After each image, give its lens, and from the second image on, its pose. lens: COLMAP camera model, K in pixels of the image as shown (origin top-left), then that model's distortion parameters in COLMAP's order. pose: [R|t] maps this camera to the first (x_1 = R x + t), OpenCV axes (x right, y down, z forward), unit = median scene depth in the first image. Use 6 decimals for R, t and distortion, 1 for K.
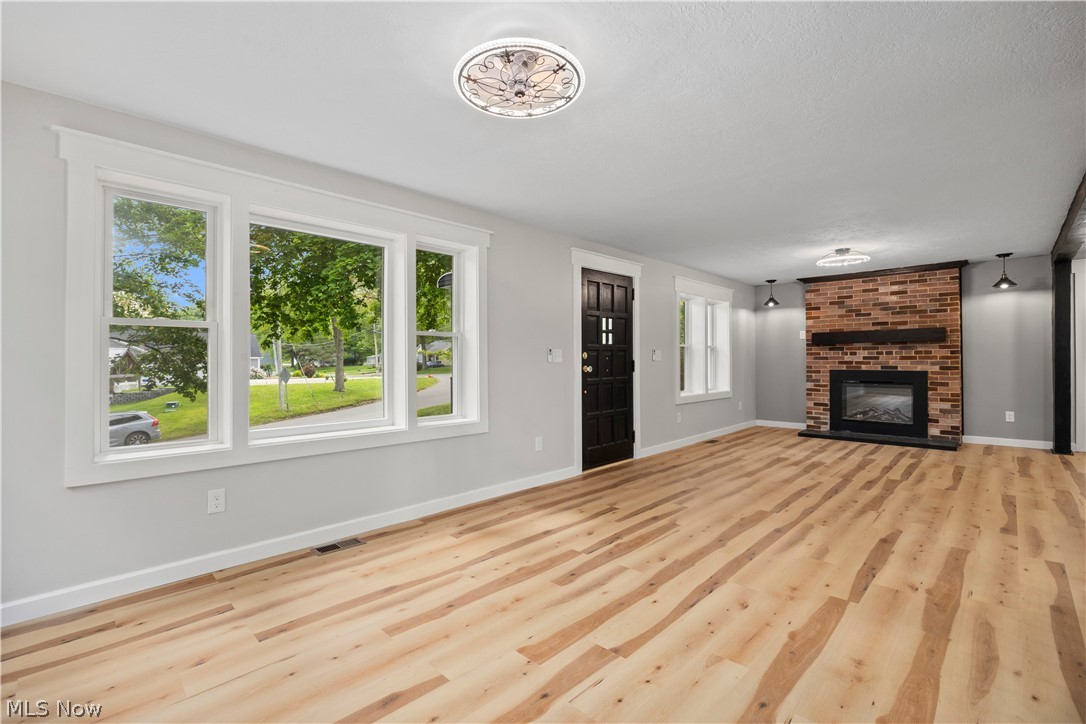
lens RADIAL K [[479.1, 0, 536.5], [0, 479.1, 361.8], [0, 0, 1]] dist [-0.018410, 0.002424]
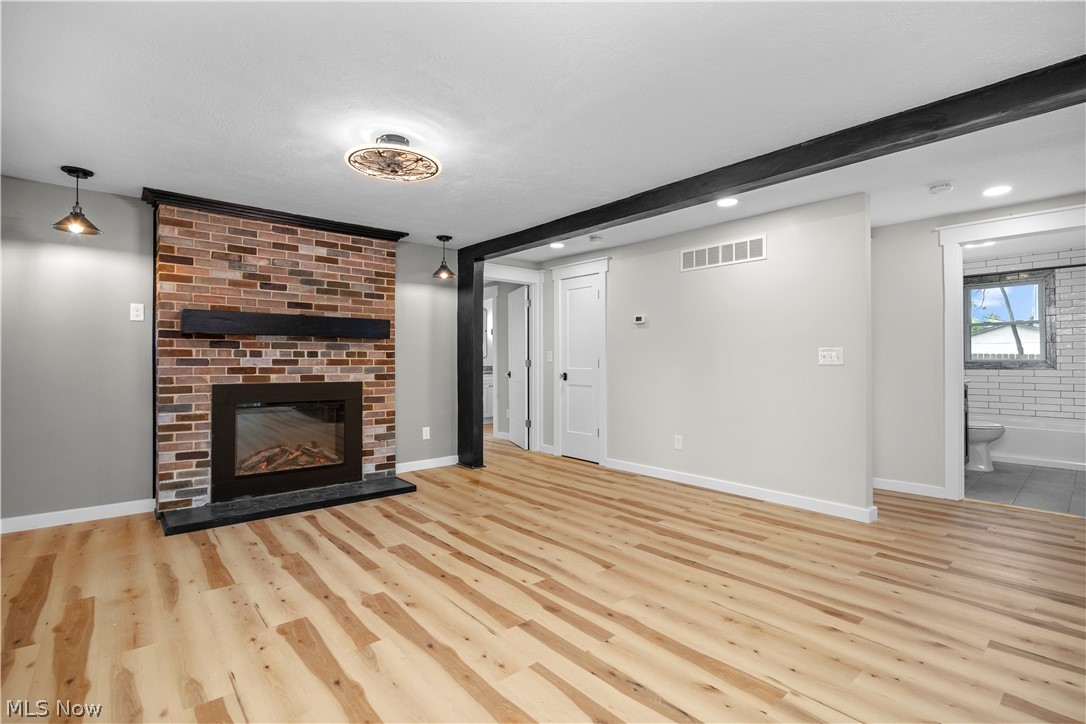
lens RADIAL K [[500.6, 0, 549.3], [0, 500.6, 360.4], [0, 0, 1]] dist [-0.011454, -0.000387]
pose [[0.073190, 0.011609, 0.997250, 0.196488], [0.004417, 0.999919, -0.011964, -0.002474], [-0.997308, 0.005281, 0.073133, 1.092420]]
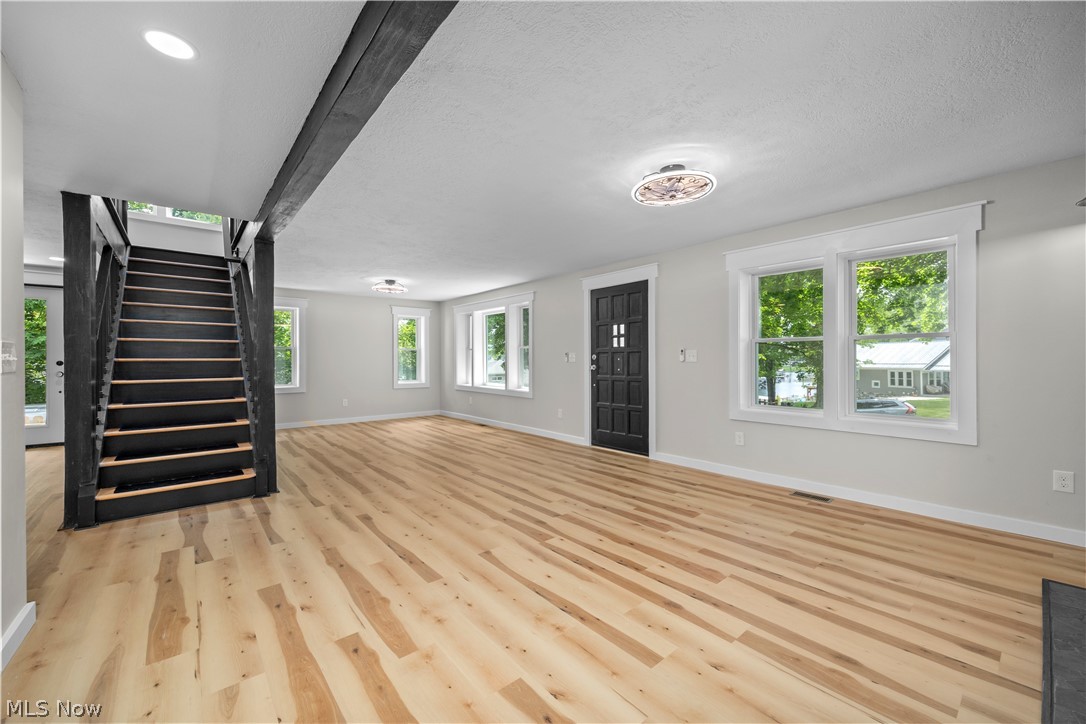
lens RADIAL K [[425.1, 0, 555.4], [0, 425.1, 360.8], [0, 0, 1]] dist [-0.000459, 0.000341]
pose [[-0.066539, 0.011044, -0.997723, 1.579411], [0.002002, 0.999938, 0.010935, -0.019027], [0.997782, -0.001270, -0.066557, 1.214370]]
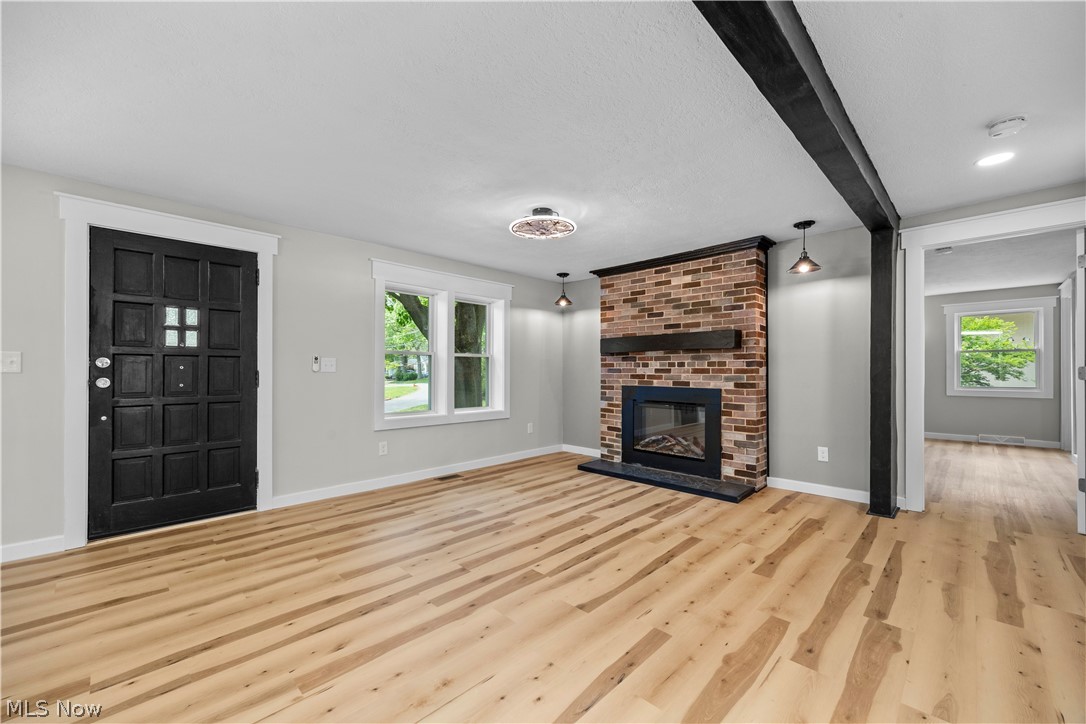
lens RADIAL K [[425.1, 0, 534.3], [0, 425.1, 376.1], [0, 0, 1]] dist [-0.000459, 0.000341]
pose [[0.999922, 0.008938, -0.008709, 0.869235], [-0.008860, 0.999920, 0.008981, -0.006677], [0.008789, -0.008903, 0.999922, 0.531066]]
